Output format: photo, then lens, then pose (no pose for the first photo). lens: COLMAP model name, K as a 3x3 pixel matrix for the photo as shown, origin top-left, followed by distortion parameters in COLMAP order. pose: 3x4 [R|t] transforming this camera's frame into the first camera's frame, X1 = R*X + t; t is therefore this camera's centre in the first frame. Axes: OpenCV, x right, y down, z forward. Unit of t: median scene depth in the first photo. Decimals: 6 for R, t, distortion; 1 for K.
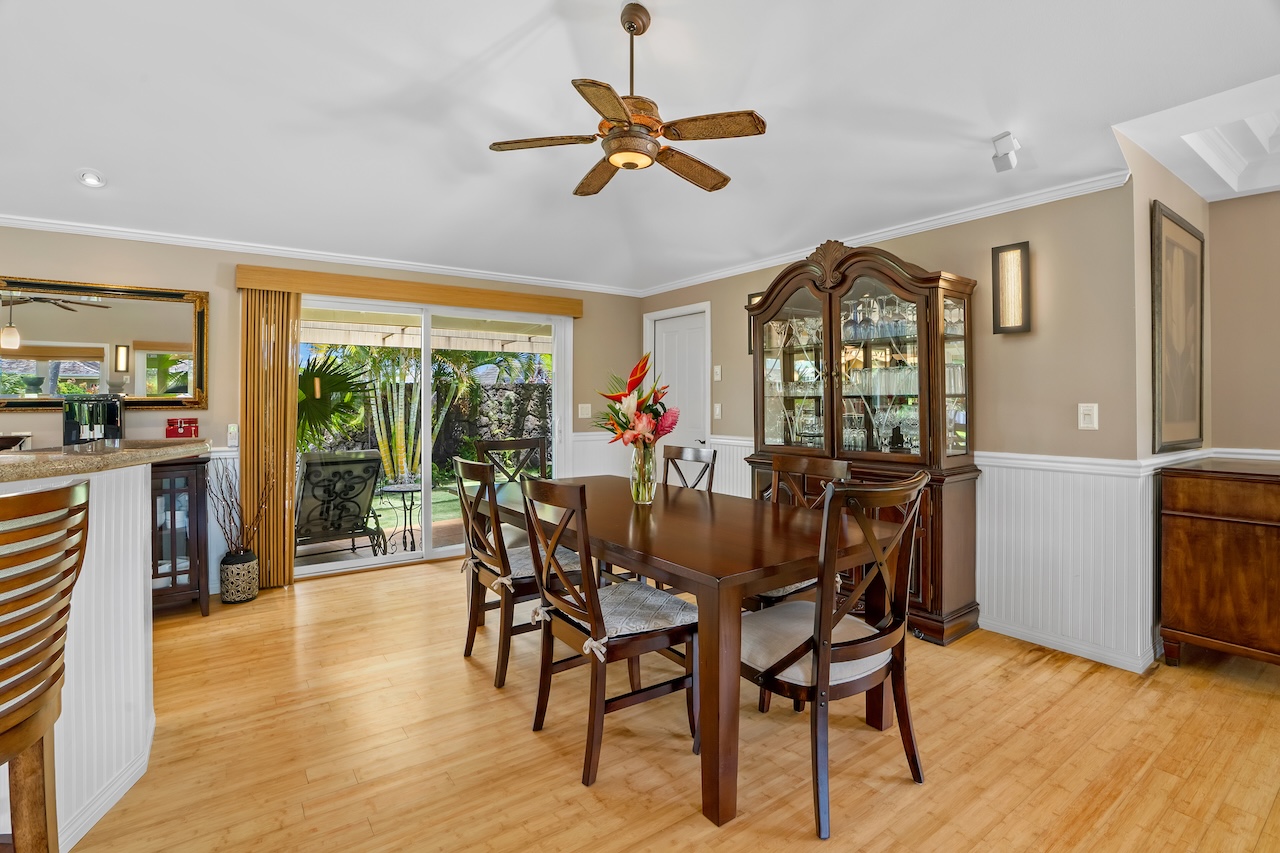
lens RADIAL K [[596.3, 0, 630.7], [0, 596.3, 401.8], [0, 0, 1]] dist [-0.051800, 0.016463]
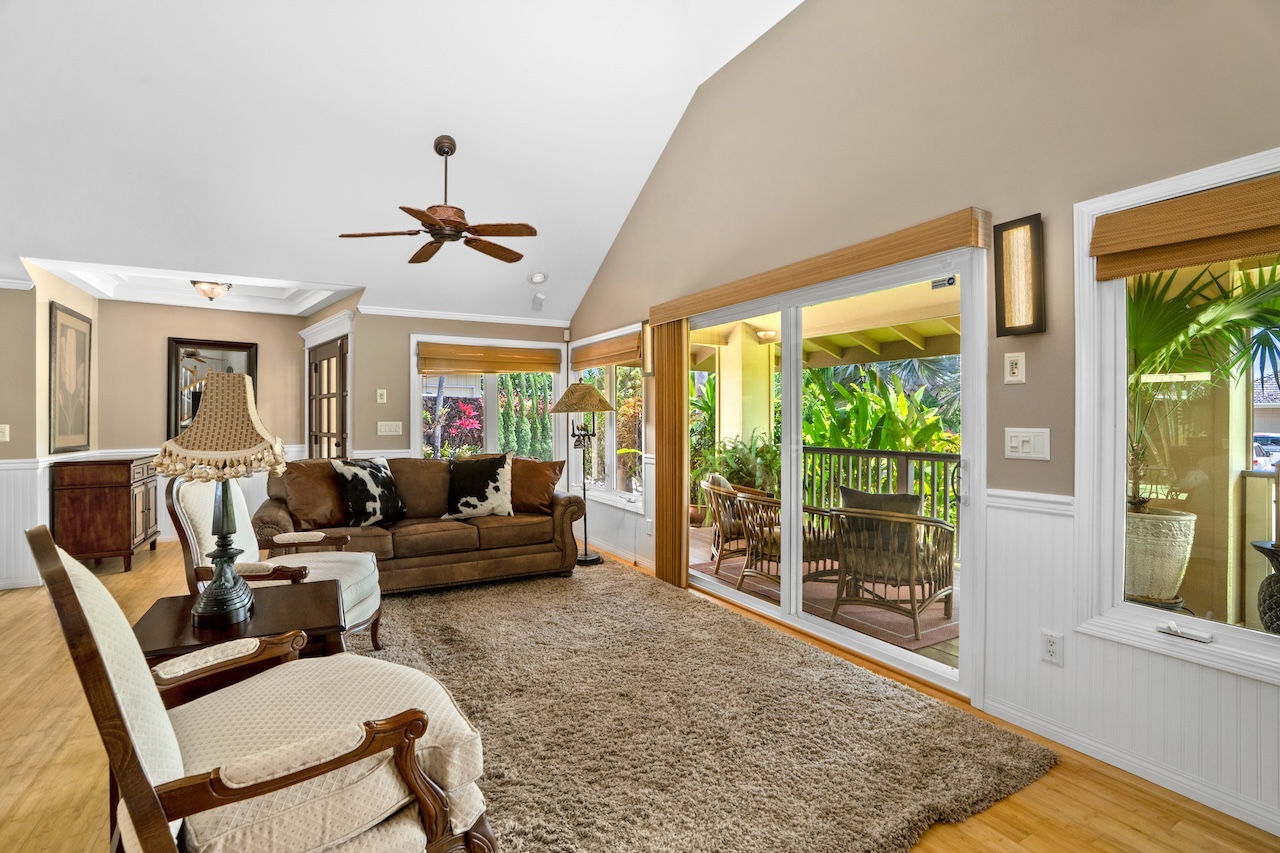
lens RADIAL K [[596.3, 0, 644.6], [0, 596.3, 417.1], [0, 0, 1]] dist [-0.051800, 0.016463]
pose [[0.097165, 0.001356, 0.995267, -0.560864], [0.000280, 0.999999, -0.001390, -0.013951], [-0.995268, 0.000413, 0.097165, -0.846875]]
